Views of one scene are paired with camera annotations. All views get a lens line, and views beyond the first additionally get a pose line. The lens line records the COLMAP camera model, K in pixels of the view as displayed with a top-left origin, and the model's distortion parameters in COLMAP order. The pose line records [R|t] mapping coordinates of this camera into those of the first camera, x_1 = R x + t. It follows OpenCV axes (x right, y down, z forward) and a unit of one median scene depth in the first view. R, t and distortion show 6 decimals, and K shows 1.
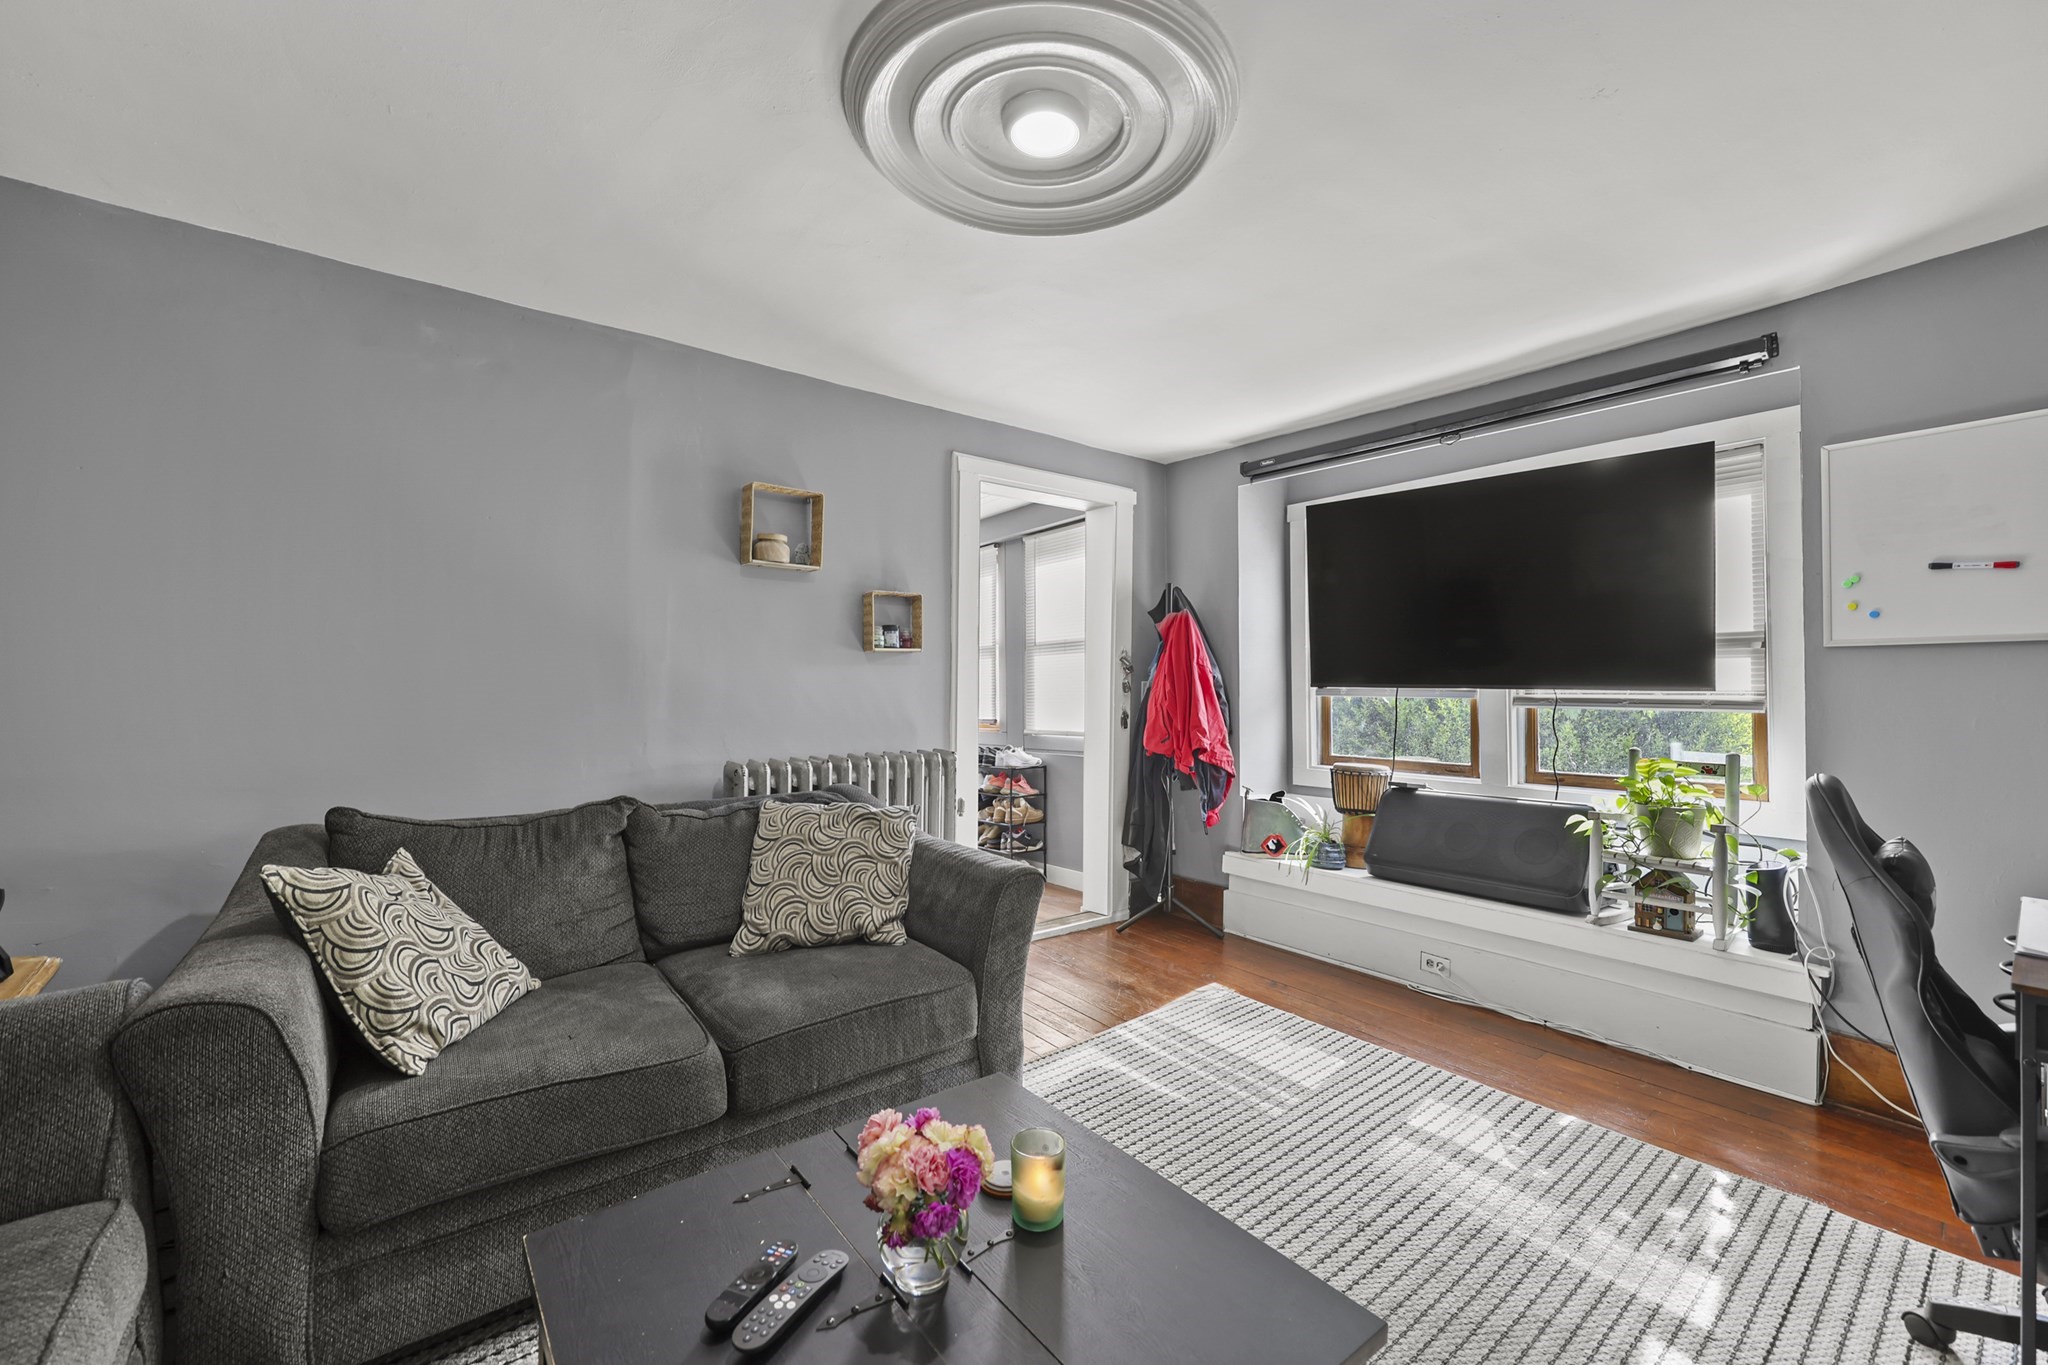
lens RADIAL K [[824.3, 0, 1038.2], [0, 824.3, 674.5], [0, 0, 1]] dist [0.001016, 0.000043]
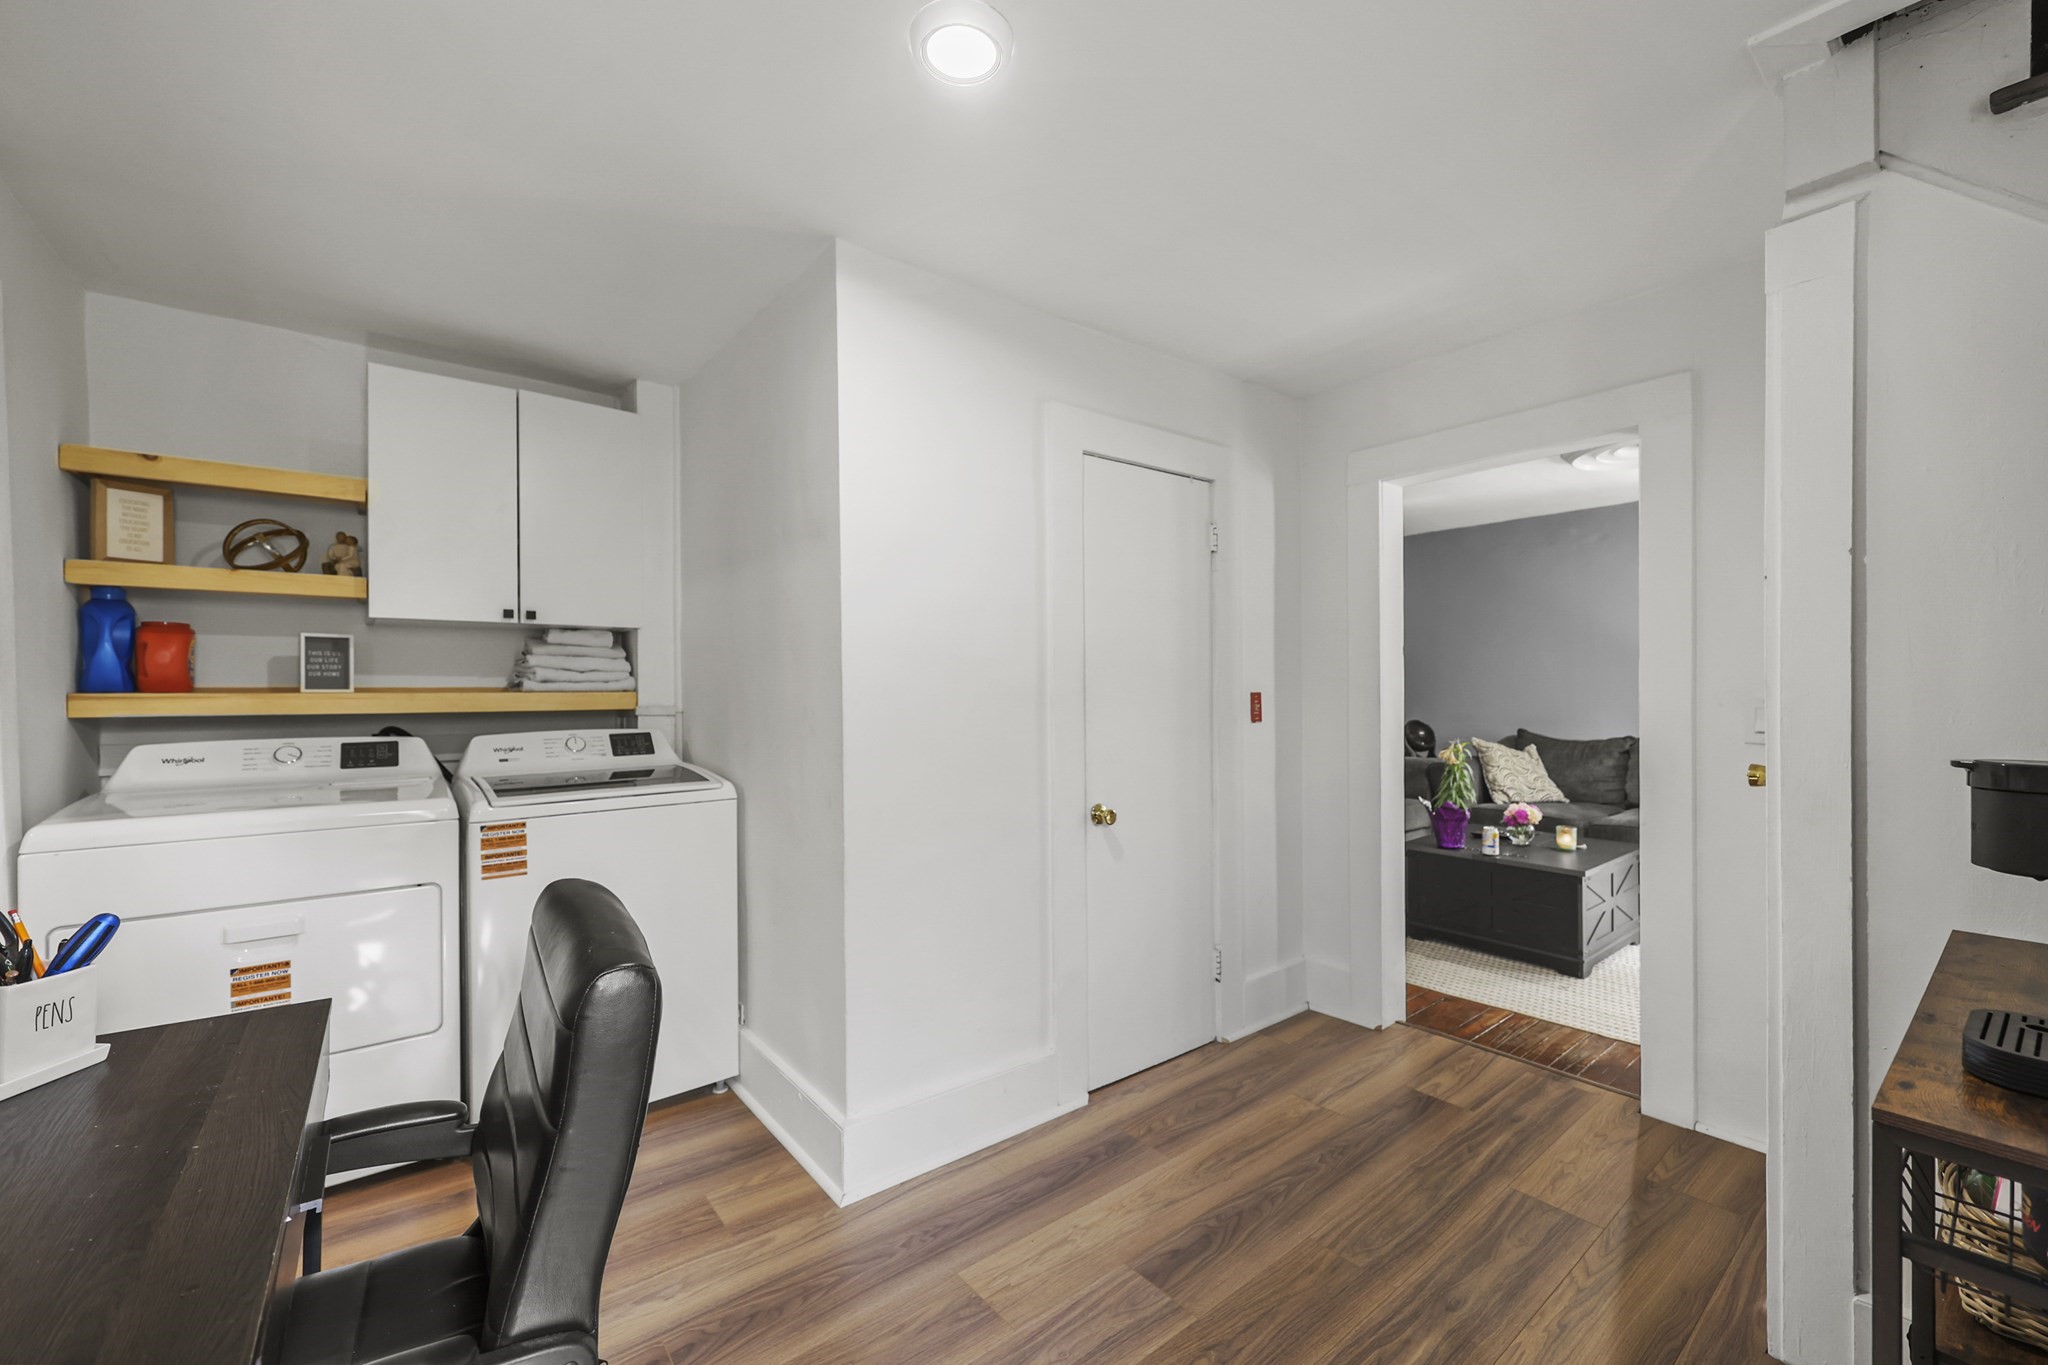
lens RADIAL K [[824.3, 0, 1021.2], [0, 824.3, 688.0], [0, 0, 1]] dist [0.001016, 0.000043]
pose [[-0.011461, -0.004755, -0.999923, 1.046671], [0.017481, 0.999835, -0.004955, 0.004353], [0.999782, -0.017537, -0.011376, -0.347803]]
